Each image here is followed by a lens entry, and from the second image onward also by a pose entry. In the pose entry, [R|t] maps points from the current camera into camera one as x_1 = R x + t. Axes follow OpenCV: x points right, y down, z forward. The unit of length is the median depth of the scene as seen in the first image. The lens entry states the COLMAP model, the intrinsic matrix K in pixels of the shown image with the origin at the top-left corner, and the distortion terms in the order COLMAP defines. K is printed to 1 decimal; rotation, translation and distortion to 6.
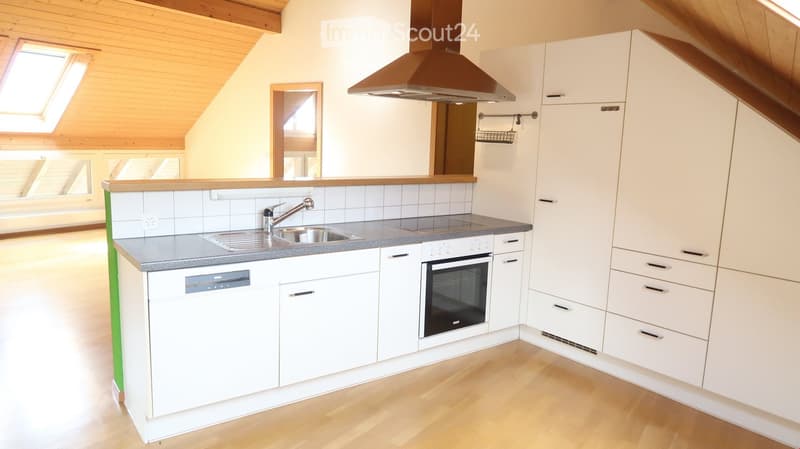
lens RADIAL K [[559.5, 0, 400.0], [0, 559.5, 224.5], [0, 0, 1]] dist [-0.005923, 0.002218]
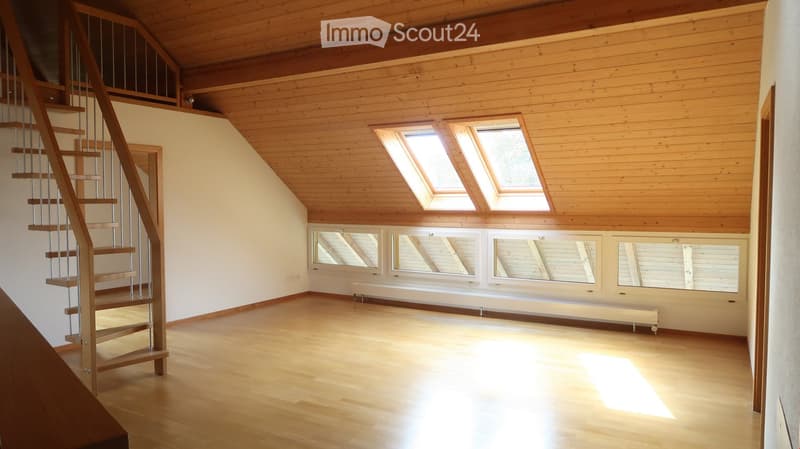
lens RADIAL K [[559.5, 0, 400.0], [0, 559.5, 224.5], [0, 0, 1]] dist [-0.005923, 0.002218]
pose [[0.061137, 0.009254, -0.998086, 0.284983], [-0.144797, 0.989461, 0.000305, -0.118318], [0.987571, 0.144501, 0.061832, 0.778528]]
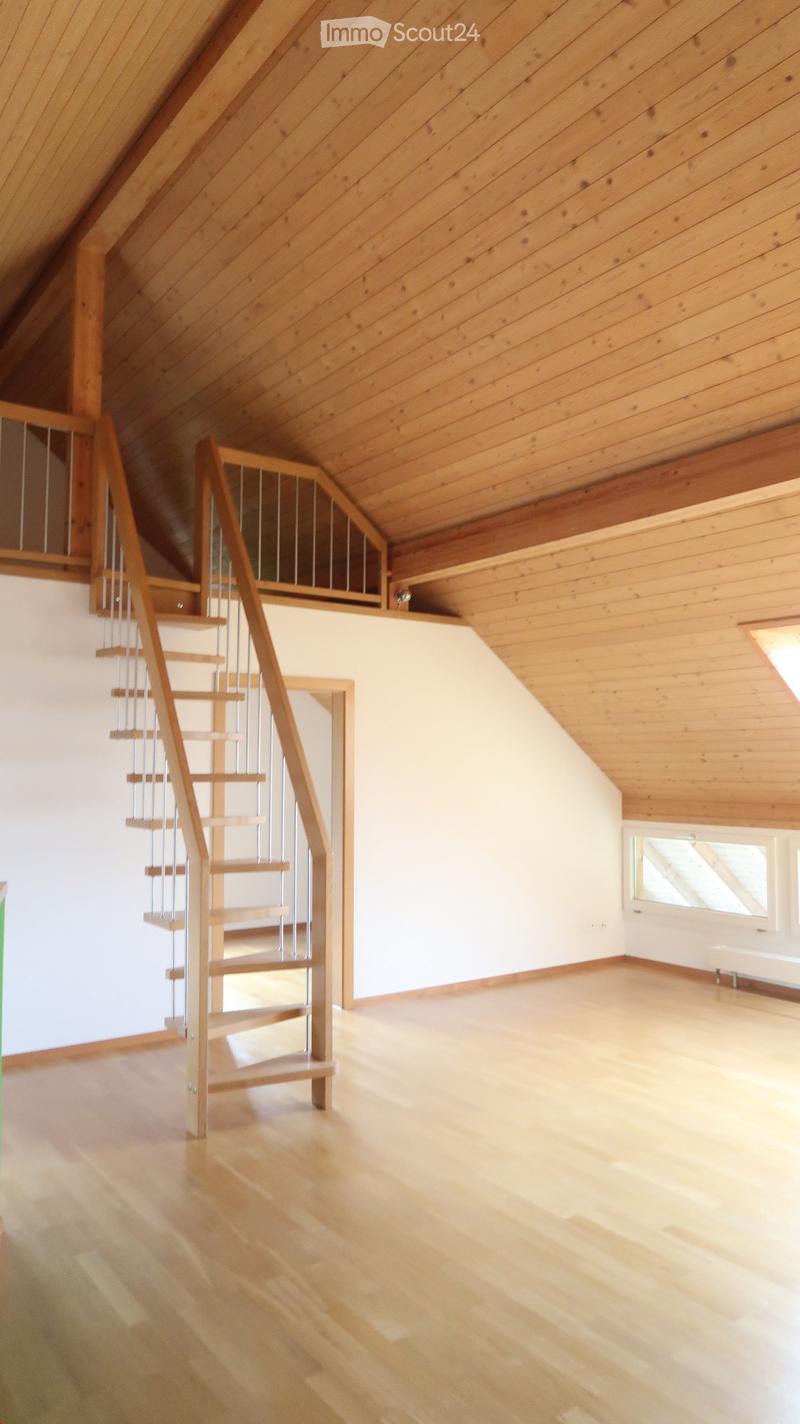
lens RADIAL K [[996.0, 0, 400.0], [0, 996.0, 712.0], [0, 0, 1]] dist [-0.005923, 0.002218]
pose [[-0.338100, -0.090410, -0.936757, 0.210660], [-0.153841, 0.987295, -0.039762, -0.126622], [0.928451, 0.130668, -0.347714, 0.792143]]
